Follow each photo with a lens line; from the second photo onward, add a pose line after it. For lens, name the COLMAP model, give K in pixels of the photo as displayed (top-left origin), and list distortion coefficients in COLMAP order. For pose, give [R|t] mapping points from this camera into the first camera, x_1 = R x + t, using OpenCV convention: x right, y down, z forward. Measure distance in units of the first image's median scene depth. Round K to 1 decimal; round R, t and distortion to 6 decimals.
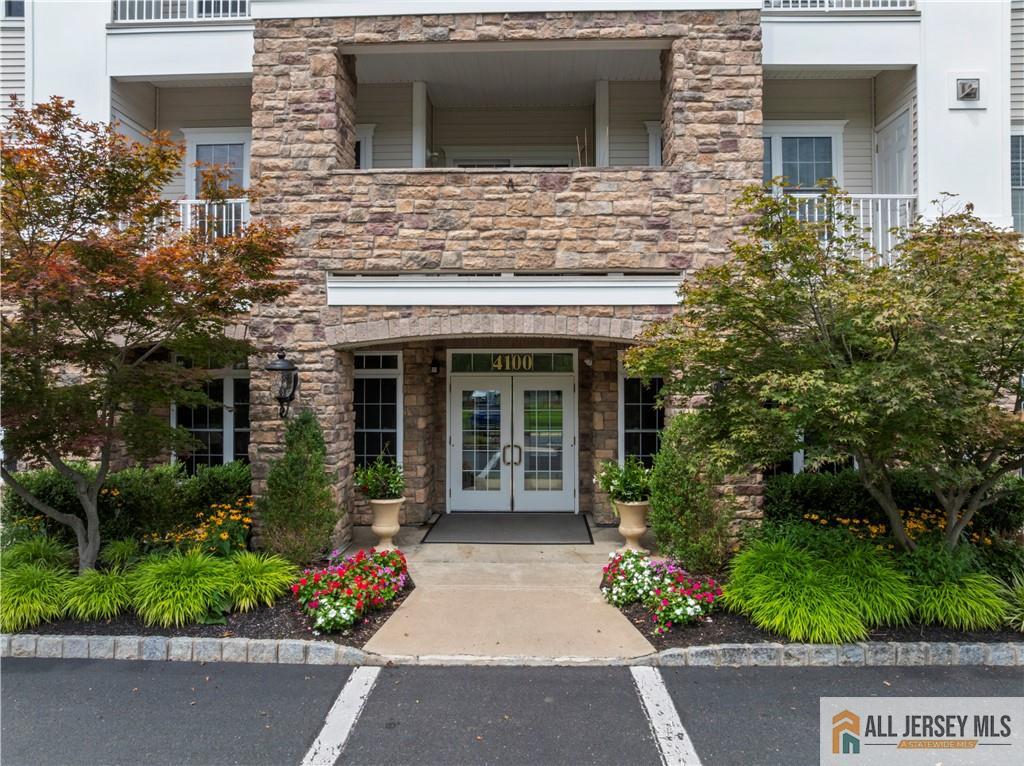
lens RADIAL K [[715.9, 0, 510.0], [0, 715.9, 381.0], [0, 0, 1]] dist [-0.023032, 0.001896]
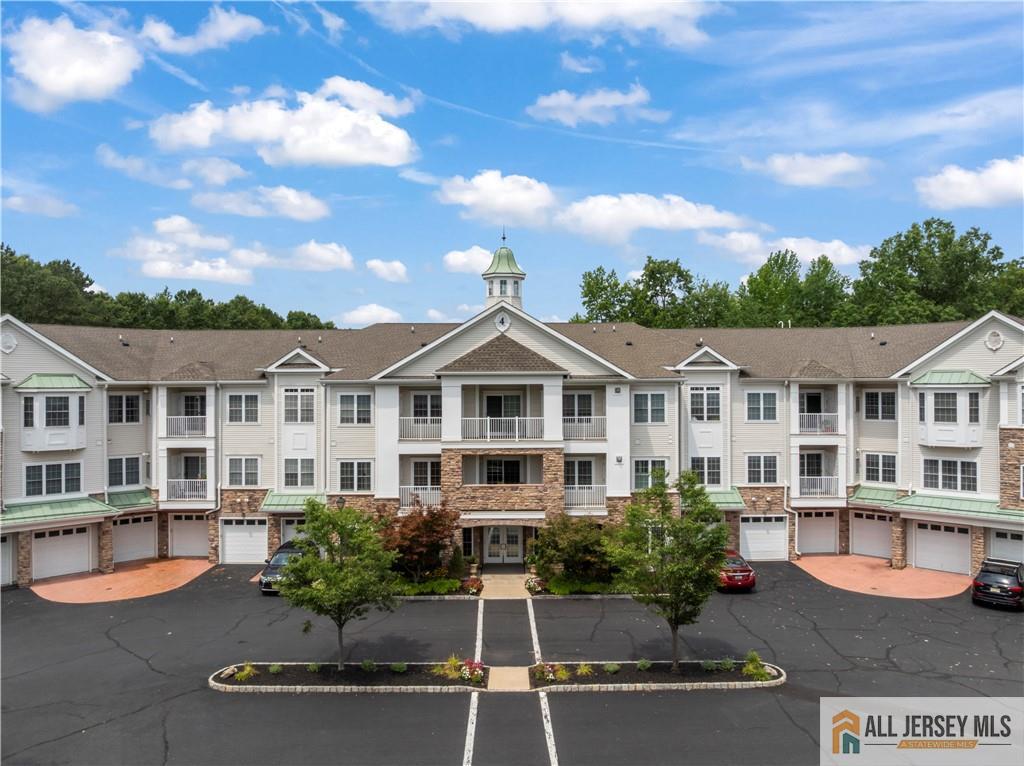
lens RADIAL K [[715.9, 0, 513.8], [0, 715.9, 384.6], [0, 0, 1]] dist [-0.023032, 0.001896]
pose [[0.999058, -0.000982, 0.043394, -0.140606], [0.000548, 0.999950, 0.010022, -1.056297], [-0.043402, -0.009989, 0.999008, -3.606208]]
